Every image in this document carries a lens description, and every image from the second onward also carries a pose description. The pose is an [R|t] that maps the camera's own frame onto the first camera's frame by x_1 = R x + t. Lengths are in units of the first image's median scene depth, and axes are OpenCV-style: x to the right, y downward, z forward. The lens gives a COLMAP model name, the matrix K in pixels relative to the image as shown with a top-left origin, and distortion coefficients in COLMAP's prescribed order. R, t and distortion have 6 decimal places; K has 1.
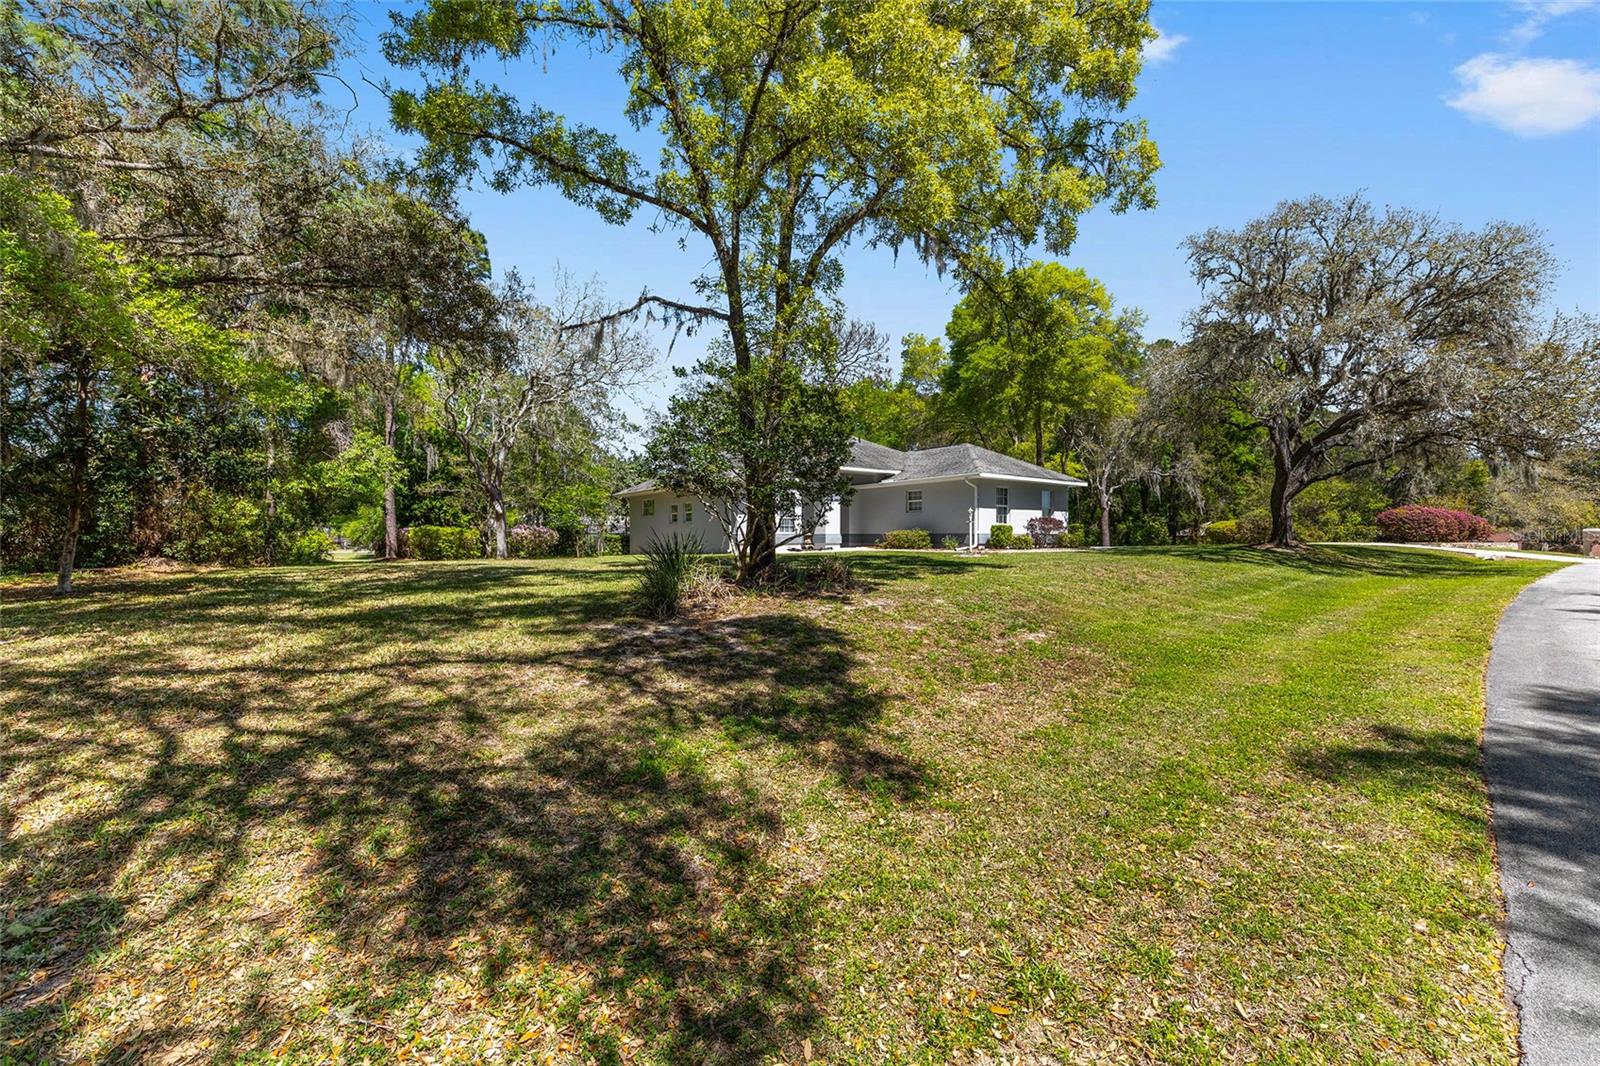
lens RADIAL K [[641.7, 0, 795.7], [0, 641.7, 530.2], [0, 0, 1]] dist [-0.000876, 0.000277]
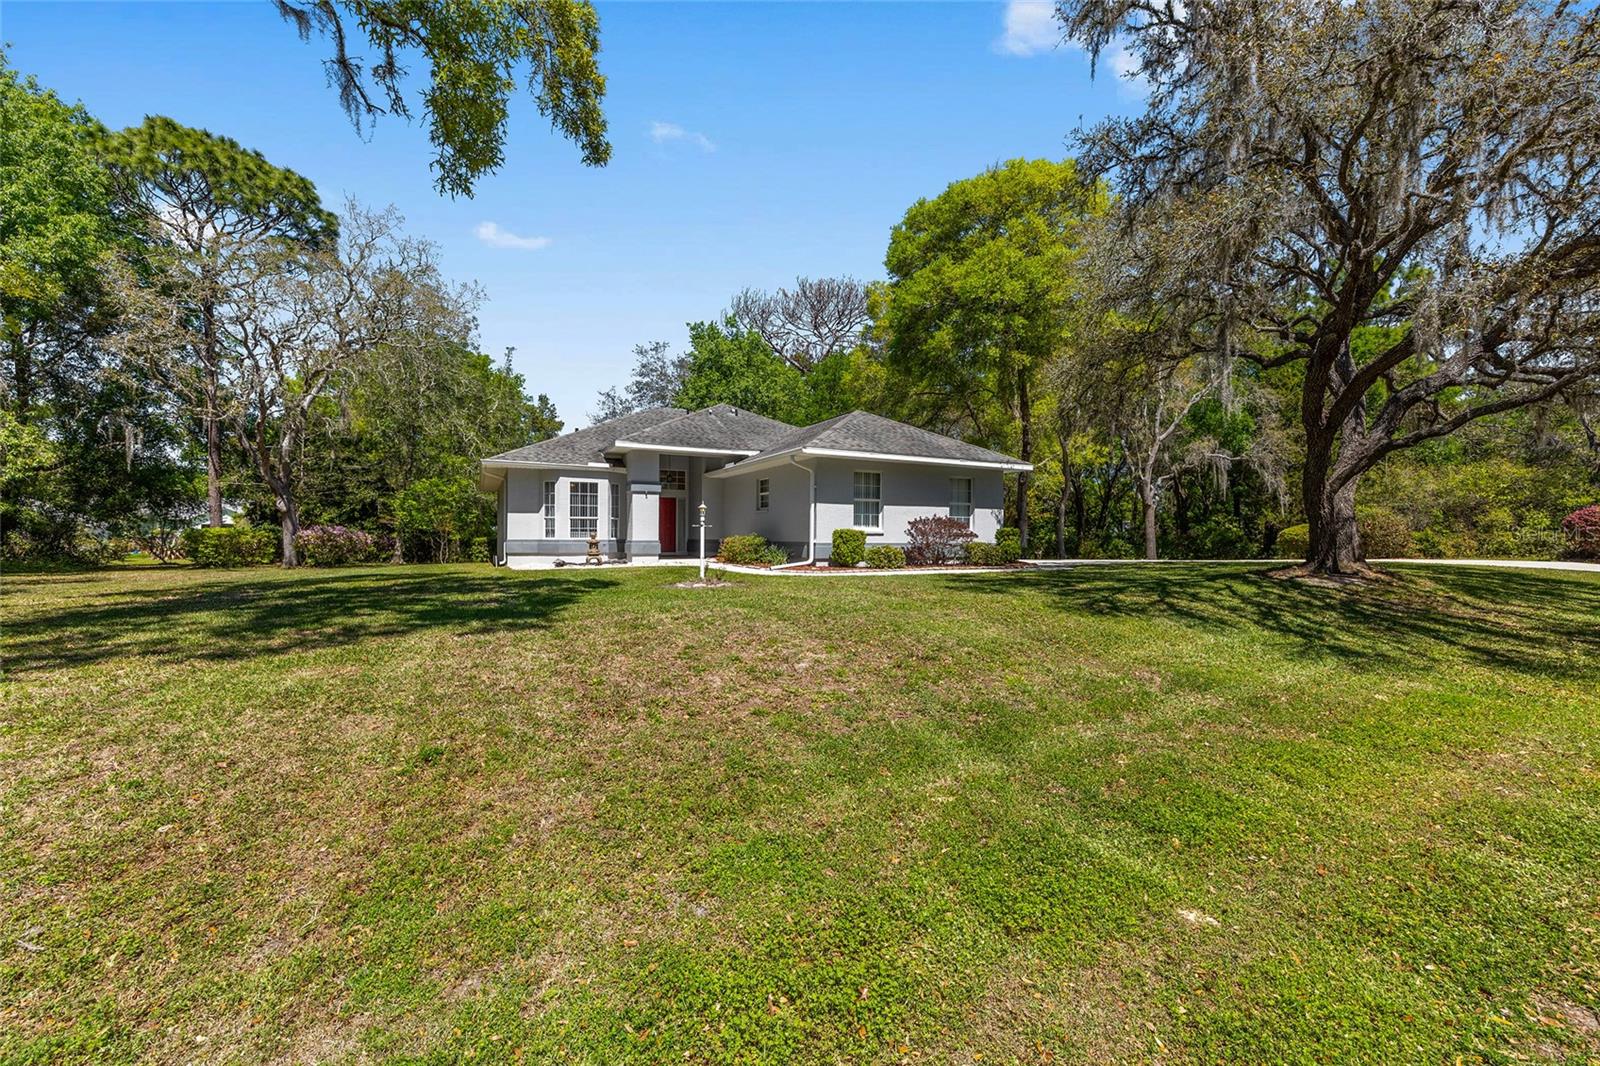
lens RADIAL K [[641.7, 0, 803.9], [0, 641.7, 535.0], [0, 0, 1]] dist [-0.000876, 0.000277]
pose [[0.985646, 0.006913, -0.168686, 0.335027], [-0.005488, 0.999945, 0.008907, -0.007274], [0.168738, -0.007853, 0.985630, 0.318374]]
